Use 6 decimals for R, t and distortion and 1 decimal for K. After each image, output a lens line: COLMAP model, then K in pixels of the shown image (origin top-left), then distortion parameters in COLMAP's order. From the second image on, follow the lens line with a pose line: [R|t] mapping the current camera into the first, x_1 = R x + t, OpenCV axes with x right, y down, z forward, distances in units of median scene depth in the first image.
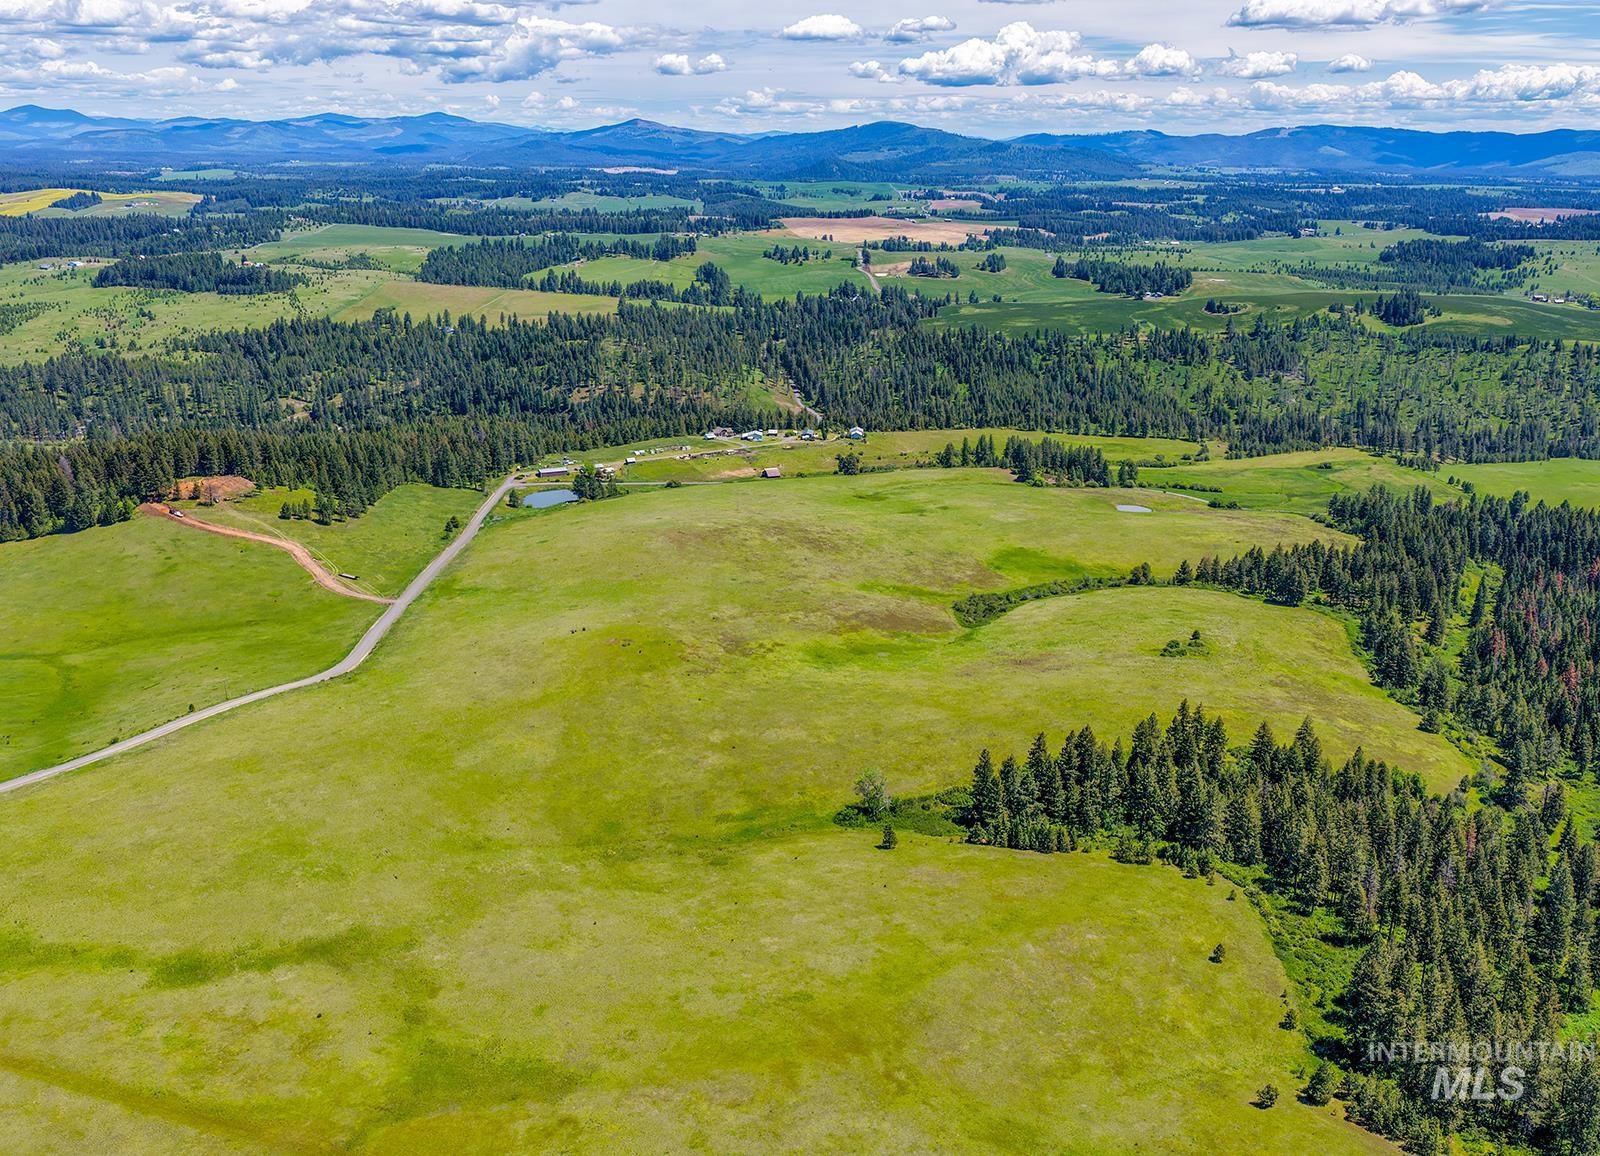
lens RADIAL K [[1621.6, 0, 800.1], [0, 1621.6, 578.8], [0, 0, 1]] dist [0.021919, 0.000000]
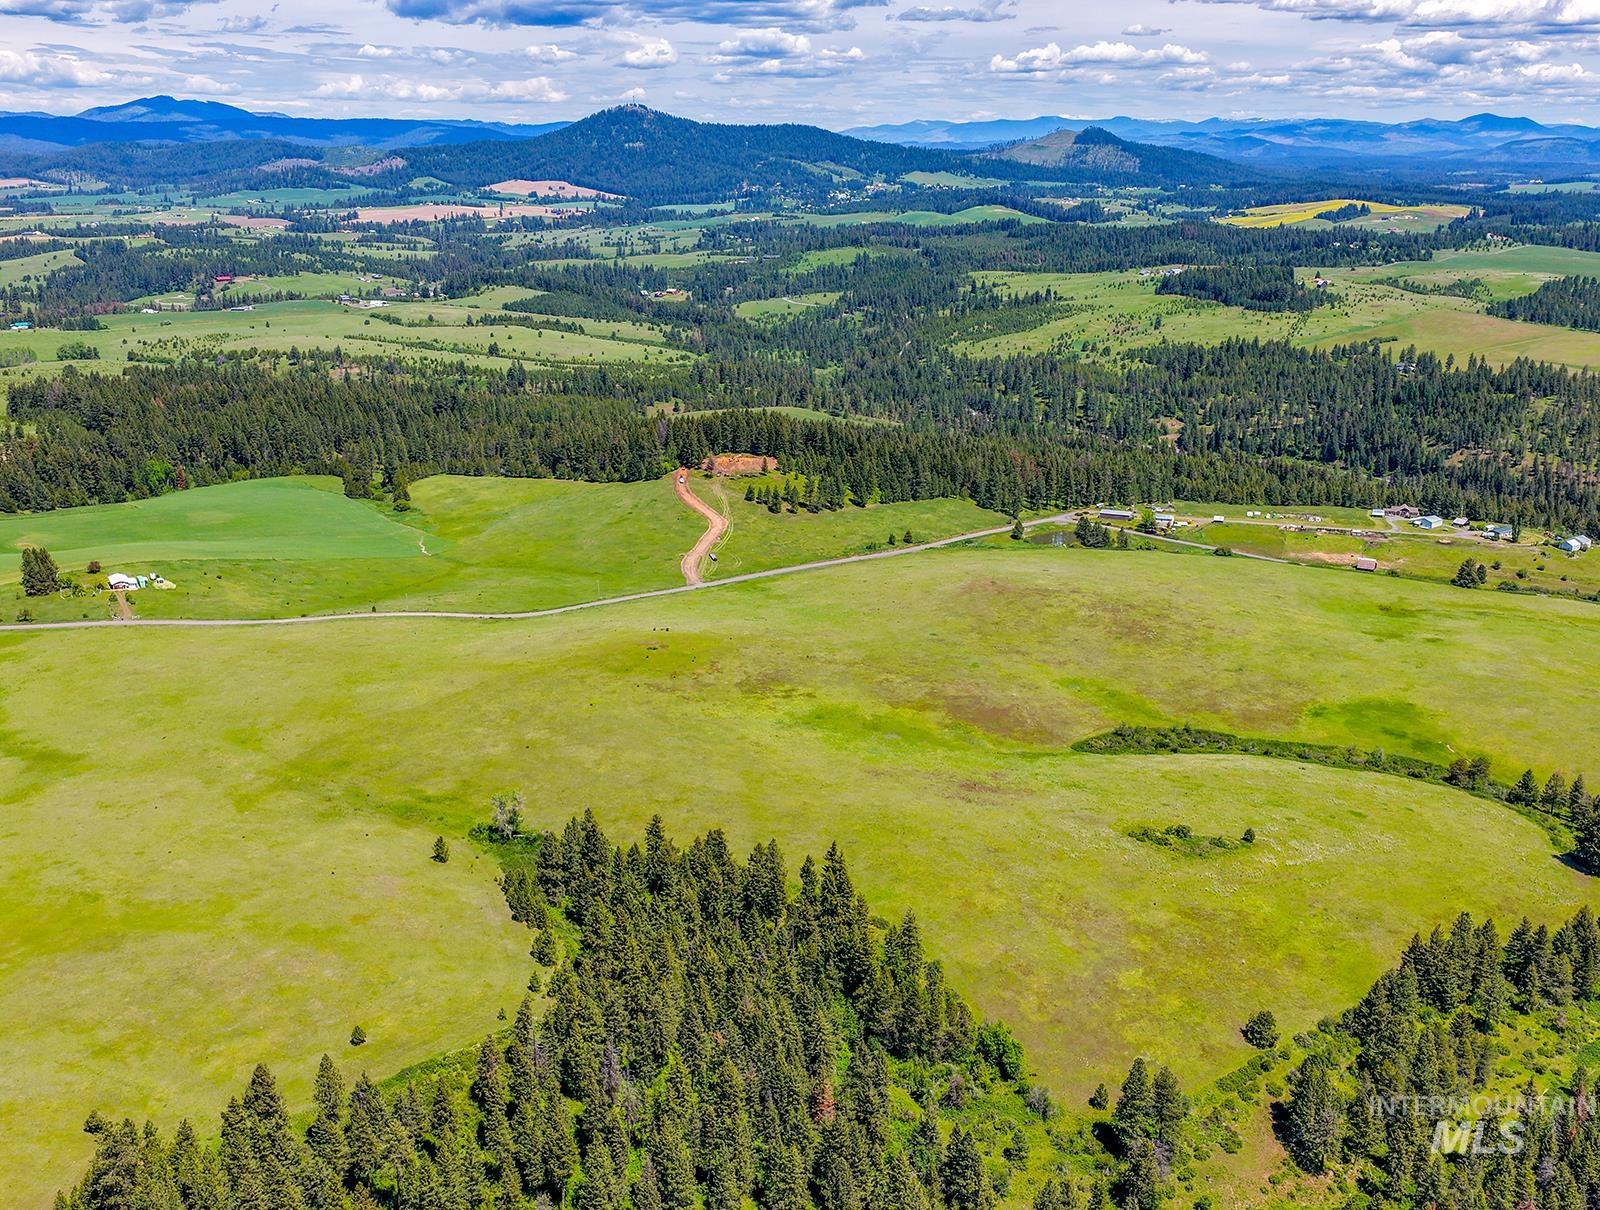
lens RADIAL K [[1784.7, 0, 809.4], [0, 1784.7, 610.7], [0, 0, 1]] dist [0.034652, 0.000000]
pose [[0.598651, 0.203700, -0.774676, 0.388764], [-0.213174, 0.972762, 0.091051, -0.050095], [0.772123, 0.110633, 0.625769, 0.183856]]
